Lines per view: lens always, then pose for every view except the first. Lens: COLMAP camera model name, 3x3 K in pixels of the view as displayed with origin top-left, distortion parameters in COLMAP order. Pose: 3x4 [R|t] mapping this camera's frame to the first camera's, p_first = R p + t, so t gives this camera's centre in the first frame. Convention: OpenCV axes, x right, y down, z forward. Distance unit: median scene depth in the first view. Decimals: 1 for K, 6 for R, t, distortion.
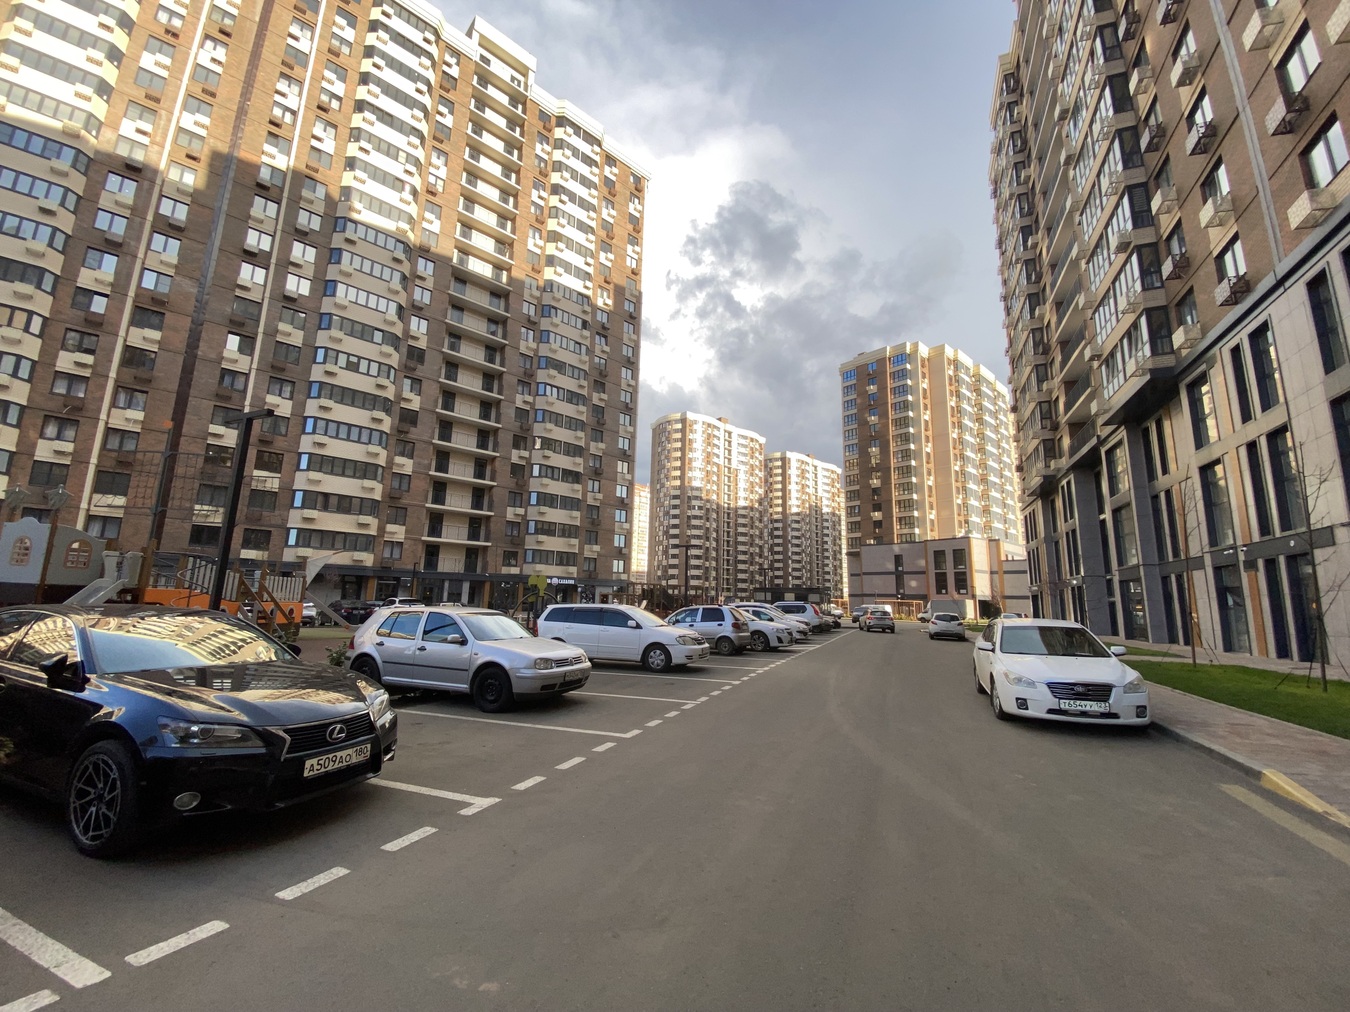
lens RADIAL K [[539.1, 0, 666.6], [0, 539.1, 505.8], [0, 0, 1]] dist [0.019542, -0.022396]
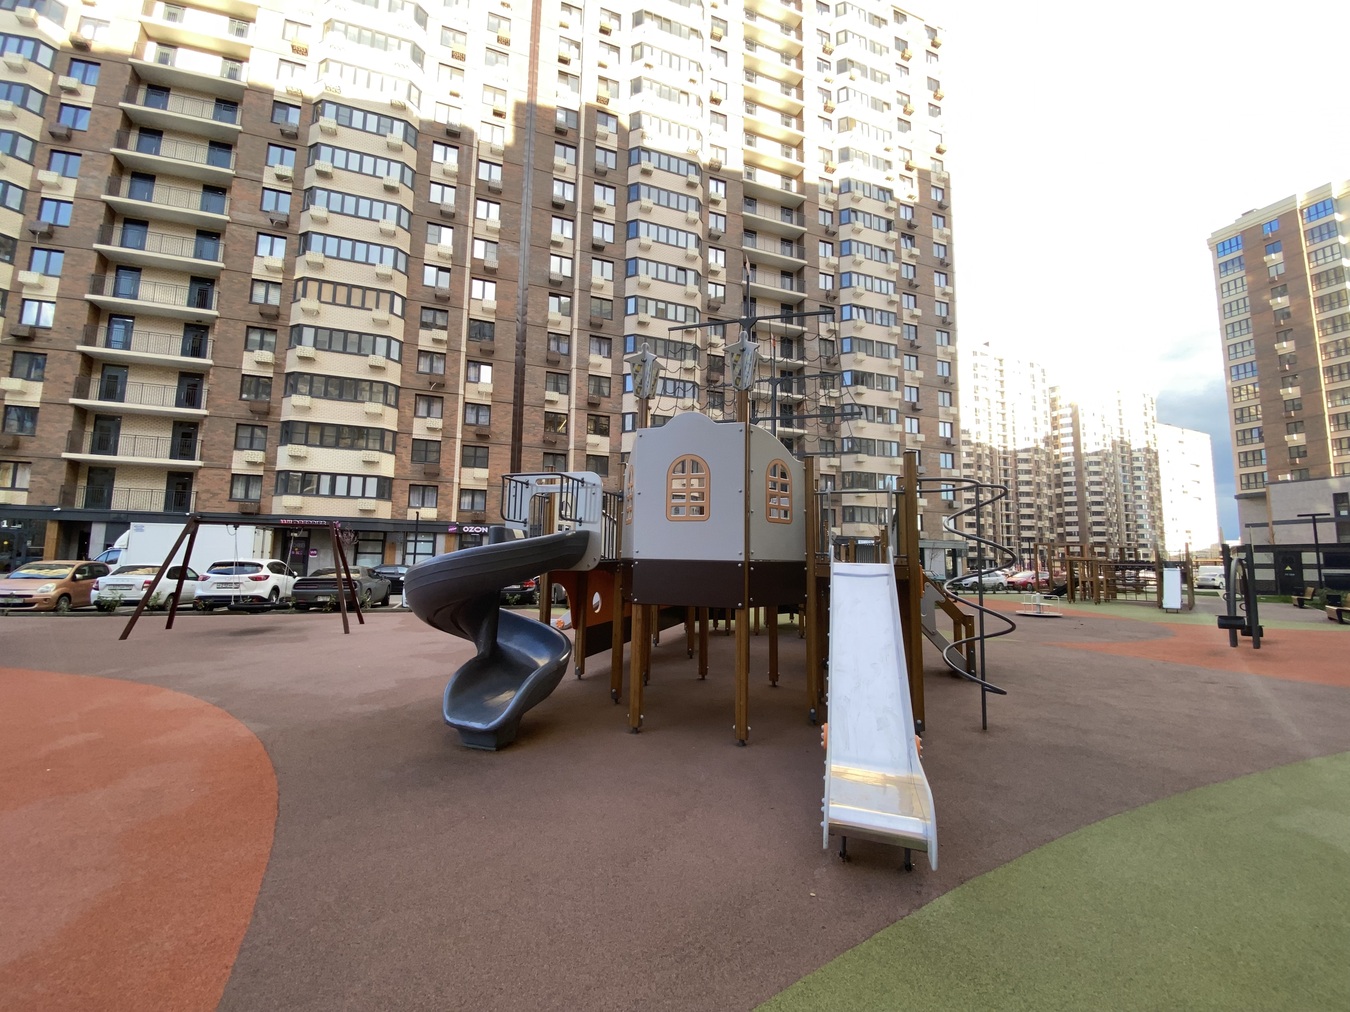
lens RADIAL K [[539.1, 0, 666.6], [0, 539.1, 505.8], [0, 0, 1]] dist [0.019542, -0.022396]
pose [[0.928431, -0.049221, -0.368231, -0.212792], [0.073594, 0.995909, 0.052433, 0.015174], [0.364143, -0.075779, 0.928255, 0.115431]]
